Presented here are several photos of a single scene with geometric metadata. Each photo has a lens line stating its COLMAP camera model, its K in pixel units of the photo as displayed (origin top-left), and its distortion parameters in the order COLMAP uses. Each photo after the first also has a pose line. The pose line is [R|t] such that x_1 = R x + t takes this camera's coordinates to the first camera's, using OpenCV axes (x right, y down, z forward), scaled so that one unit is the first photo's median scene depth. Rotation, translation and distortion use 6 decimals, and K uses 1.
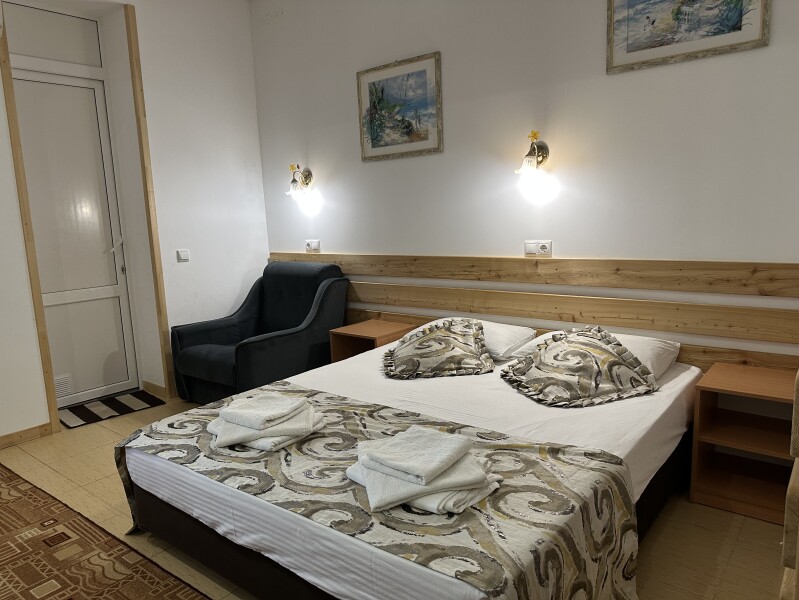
lens RADIAL K [[554.0, 0, 406.3], [0, 554.0, 307.0], [0, 0, 1]] dist [0.073404, -0.083499]
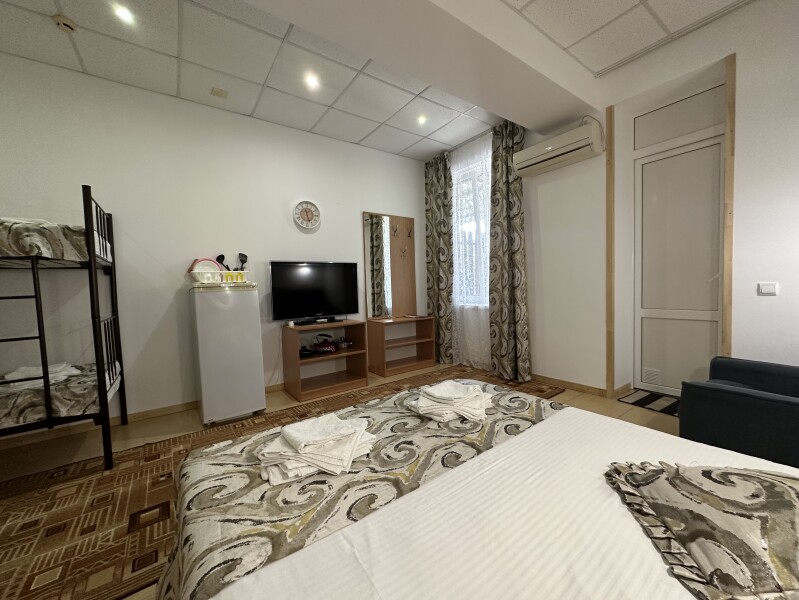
lens RADIAL K [[316.8, 0, 399.5], [0, 316.8, 300.0], [0, 0, 1]] dist [-0.002690, 0.000275]
pose [[-0.271672, 0.093364, -0.957850, 0.406294], [-0.117923, 0.984554, 0.129413, -0.102600], [0.955138, 0.148110, -0.256466, 0.811421]]
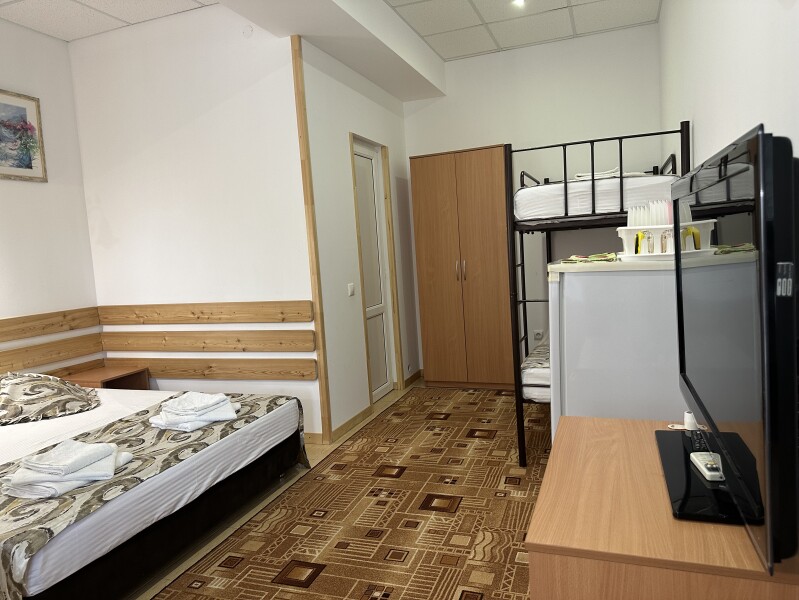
lens RADIAL K [[557.2, 0, 404.2], [0, 557.2, 296.7], [0, 0, 1]] dist [0.065681, -0.097575]
pose [[-0.305377, -0.026569, 0.951861, -1.106392], [0.232193, 0.967360, 0.101494, -0.049969], [-0.923489, 0.252009, -0.289241, 0.503678]]
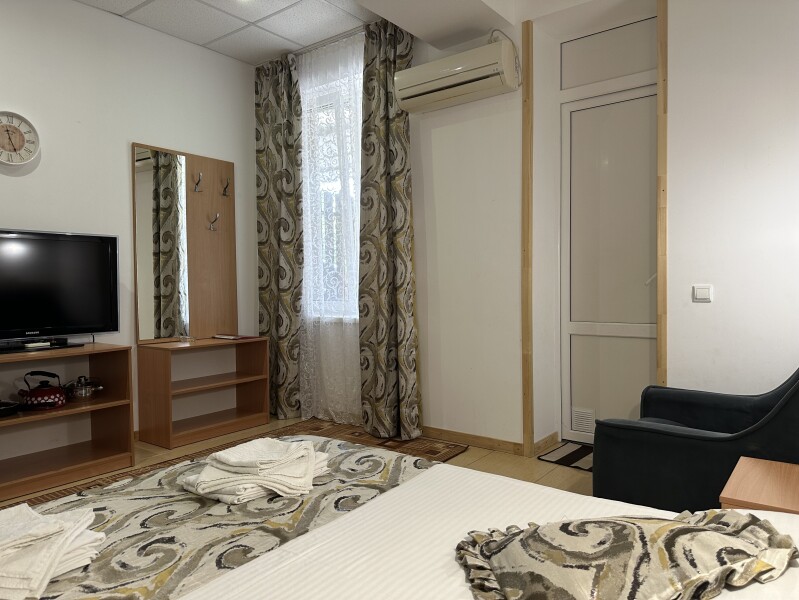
lens RADIAL K [[556.6, 0, 396.8], [0, 556.6, 301.5], [0, 0, 1]] dist [0.092798, -0.127766]
pose [[0.015629, 0.071947, -0.997286, 0.451600], [-0.155813, 0.985398, 0.068648, -0.104804], [0.987663, 0.154317, 0.026611, 0.888111]]
